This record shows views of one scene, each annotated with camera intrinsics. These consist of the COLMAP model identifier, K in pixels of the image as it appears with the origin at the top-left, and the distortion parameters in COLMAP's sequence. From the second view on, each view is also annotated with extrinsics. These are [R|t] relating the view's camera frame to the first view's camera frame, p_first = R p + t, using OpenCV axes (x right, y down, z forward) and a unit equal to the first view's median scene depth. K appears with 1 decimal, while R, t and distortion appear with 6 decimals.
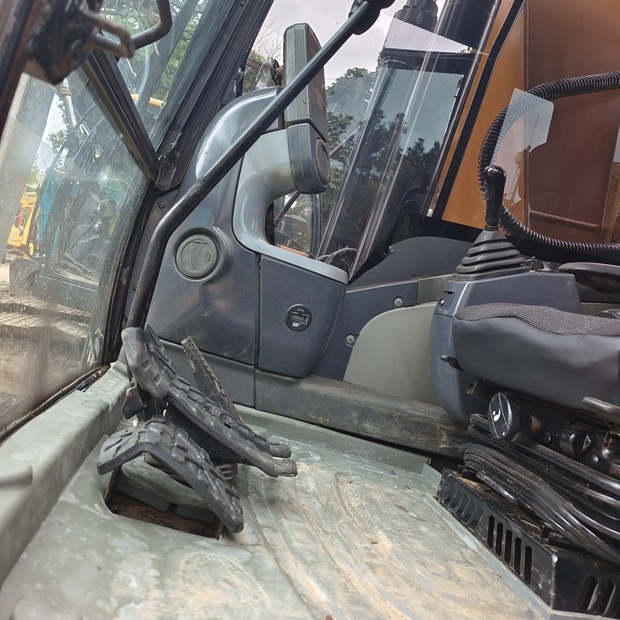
lens RADIAL K [[561.8, 0, 314.8], [0, 561.8, 310.5], [0, 0, 1]] dist [0.040820, -0.004694]
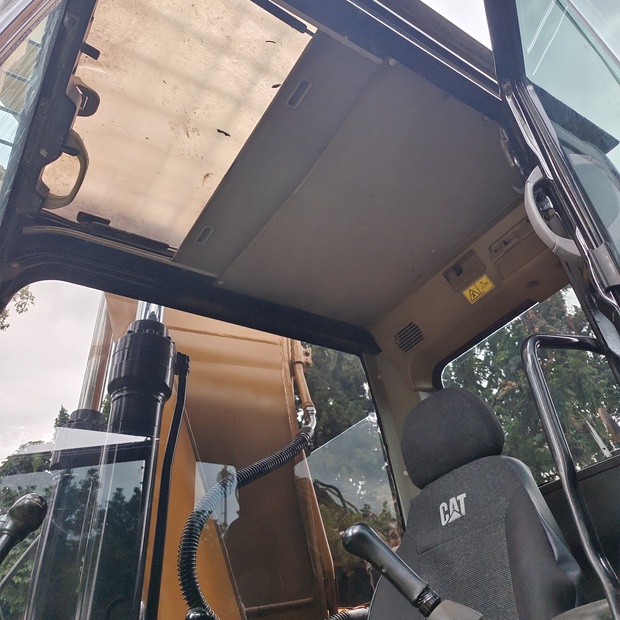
lens RADIAL K [[561.6, 0, 317.5], [0, 561.6, 310.5], [0, 0, 1]] dist [0.021627, 0.005460]
pose [[0.848922, -0.088556, 0.521046, 0.047778], [0.358474, 0.820909, -0.444528, -0.169857], [-0.388366, 0.564151, 0.728633, -0.023170]]
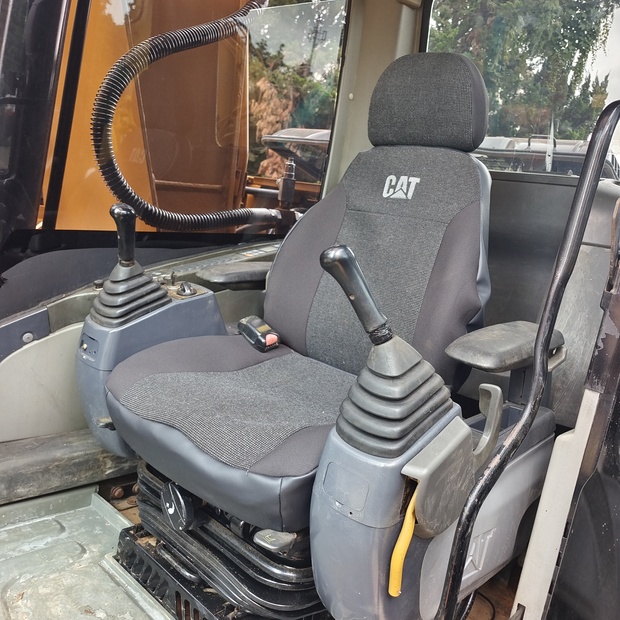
lens RADIAL K [[561.6, 0, 317.5], [0, 561.6, 310.5], [0, 0, 1]] dist [0.021627, 0.005460]
pose [[0.795205, -0.227642, 0.561985, 0.030757], [0.040127, 0.944574, 0.325837, -0.366883], [-0.605011, -0.236556, 0.760265, 0.111018]]
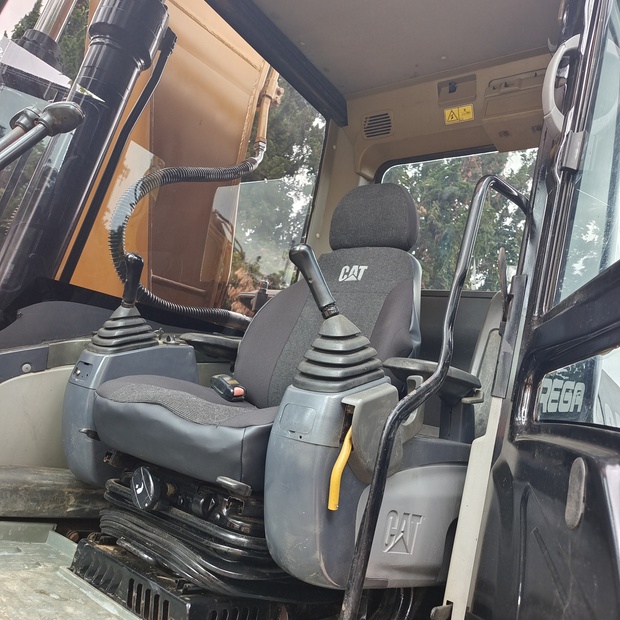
lens RADIAL K [[559.2, 0, 317.8], [0, 559.2, 312.3], [0, 0, 1]] dist [0.025300, -0.003613]
pose [[0.760389, 0.035821, 0.648480, -0.120843], [-0.028921, 0.999355, -0.021291, -0.122509], [-0.648824, -0.002565, 0.760934, -0.081914]]
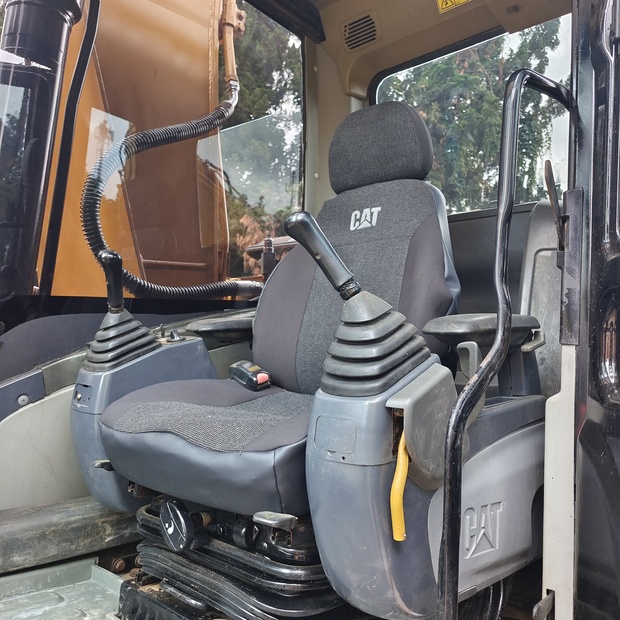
lens RADIAL K [[561.6, 0, 317.5], [0, 561.6, 310.5], [0, 0, 1]] dist [0.021627, 0.005460]
pose [[0.769218, -0.189668, 0.610188, -0.008782], [0.164423, 0.981528, 0.097818, -0.187517], [-0.617469, 0.025085, 0.786195, 0.038713]]
